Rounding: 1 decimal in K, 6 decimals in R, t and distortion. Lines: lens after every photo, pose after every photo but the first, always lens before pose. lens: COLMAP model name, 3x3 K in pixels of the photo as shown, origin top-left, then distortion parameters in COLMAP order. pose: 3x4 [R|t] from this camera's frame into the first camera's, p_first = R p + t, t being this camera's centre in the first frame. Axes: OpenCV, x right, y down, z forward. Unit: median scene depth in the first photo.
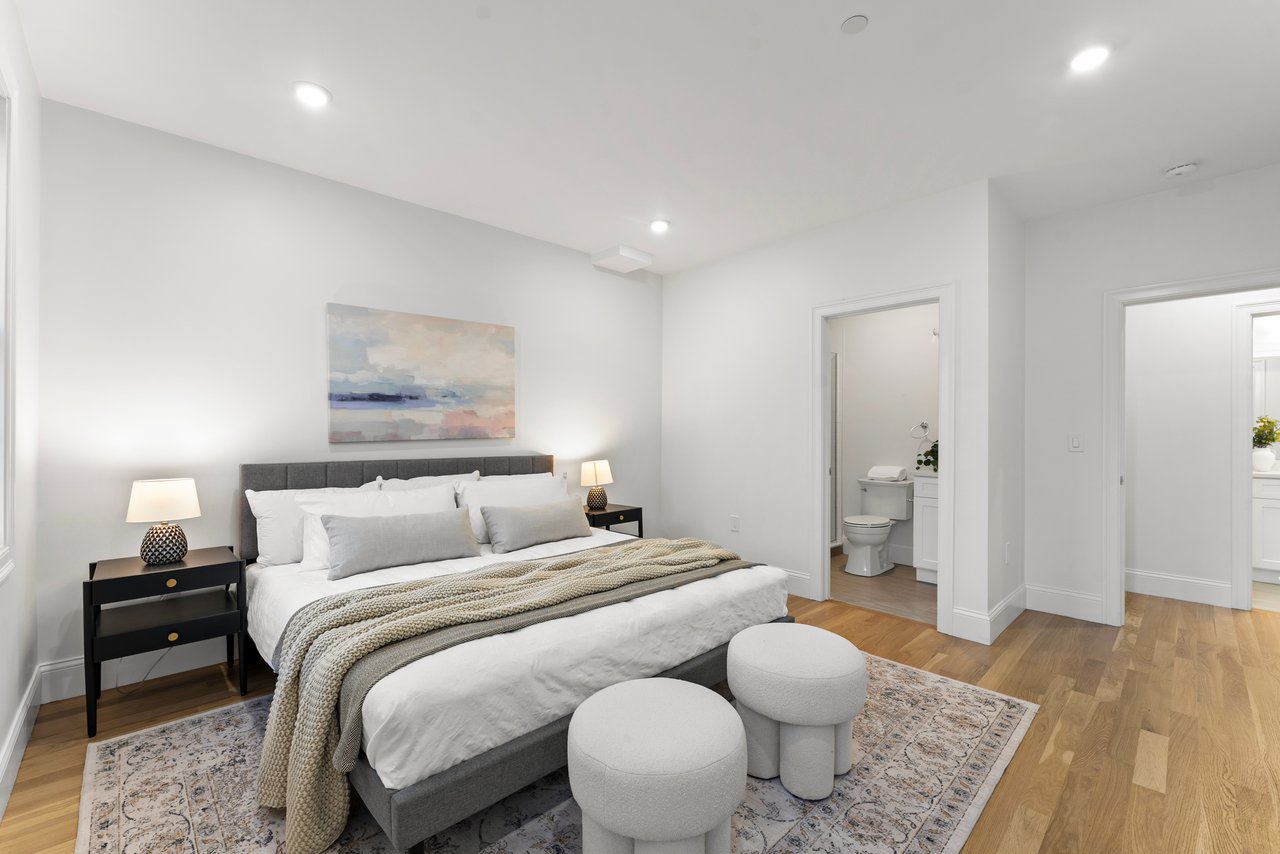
lens RADIAL K [[541.8, 0, 635.0], [0, 541.8, 429.4], [0, 0, 1]] dist [0.003405, -0.000505]
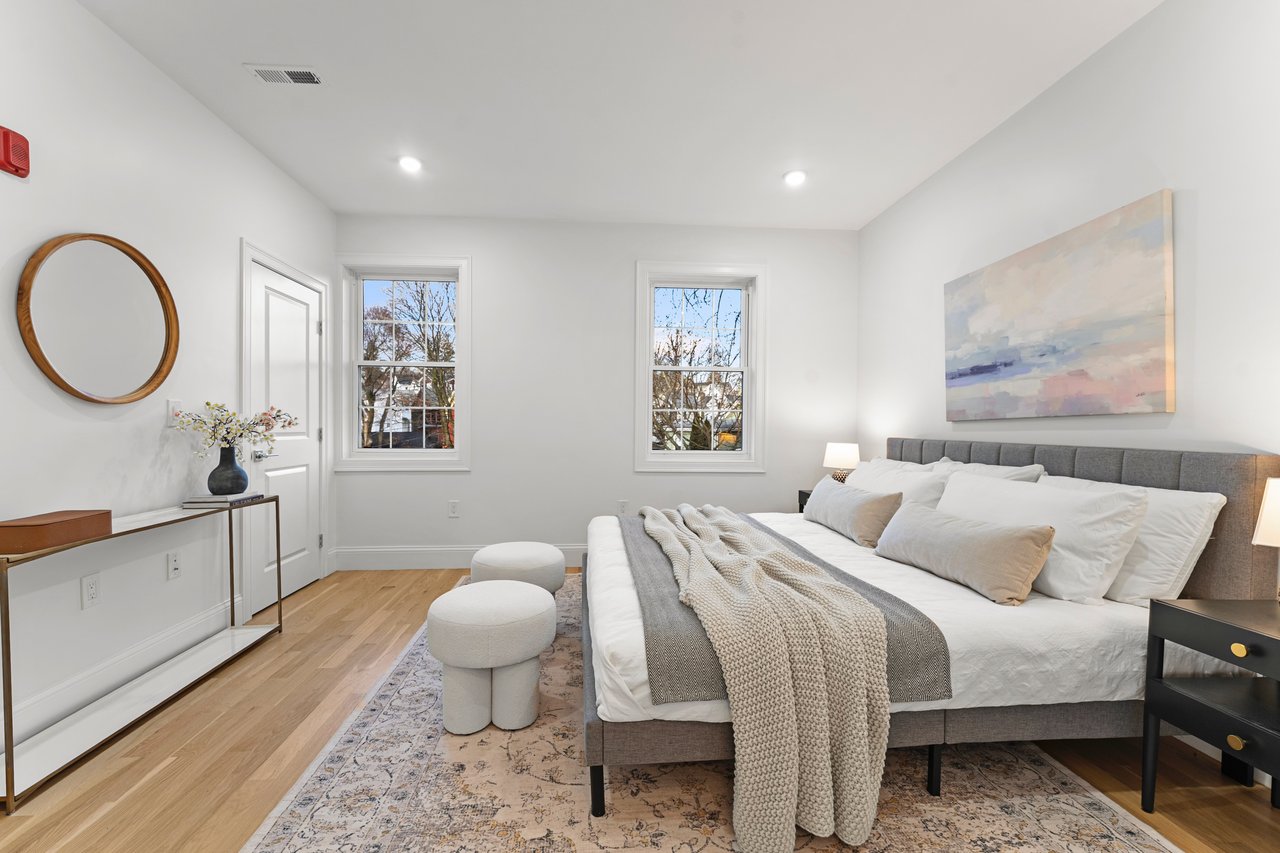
lens RADIAL K [[541.8, 0, 628.5], [0, 541.8, 431.0], [0, 0, 1]] dist [0.003405, -0.000505]
pose [[-0.642920, 0.000985, -0.765933, 0.567117], [-0.004681, 0.999975, 0.005215, 0.038085], [0.765919, 0.006938, -0.642899, 1.139130]]
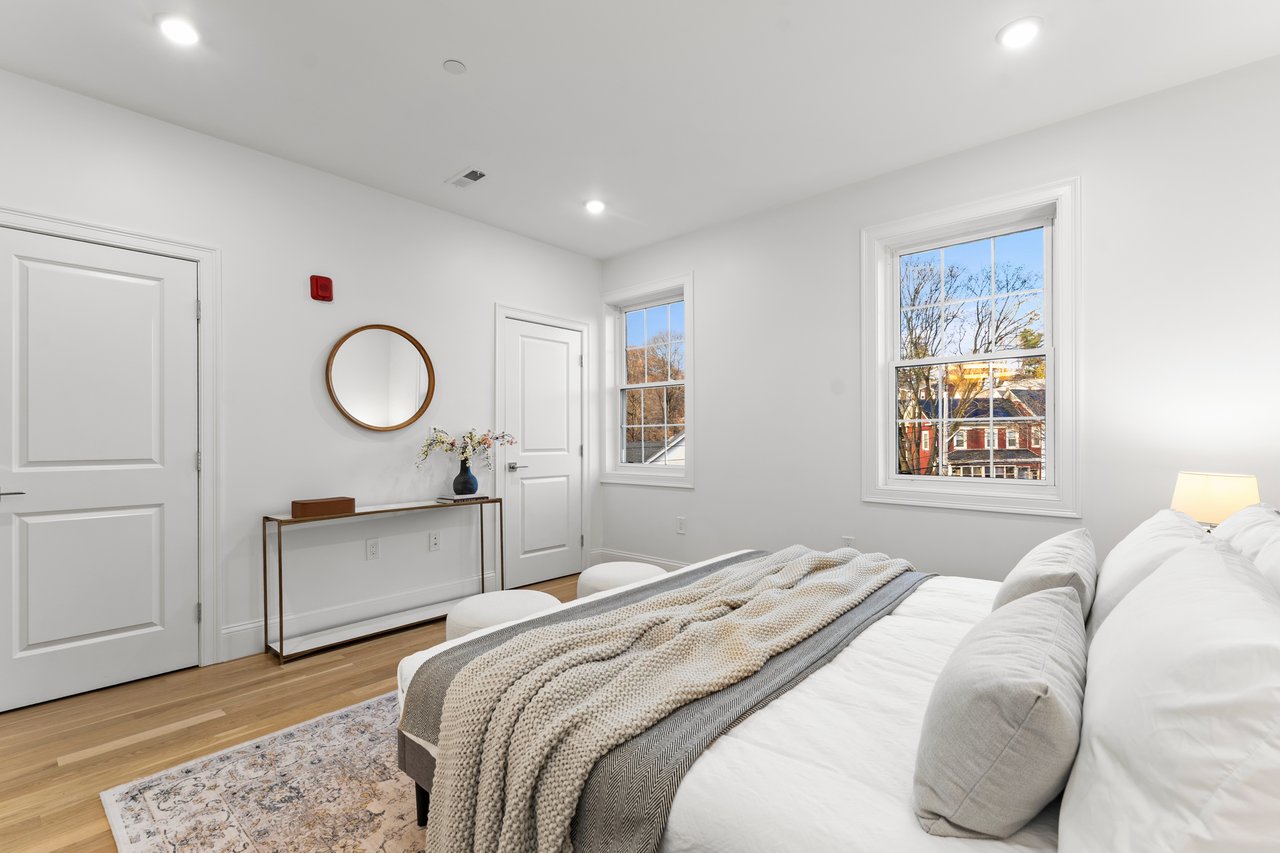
lens RADIAL K [[574.4, 0, 627.5], [0, 574.4, 436.2], [0, 0, 1]] dist [0.017152, 0.000544]
pose [[-0.998302, -0.000141, -0.058252, 0.067769], [0.000352, 0.999964, -0.008449, 0.030748], [0.058251, -0.008455, -0.998266, 1.352117]]
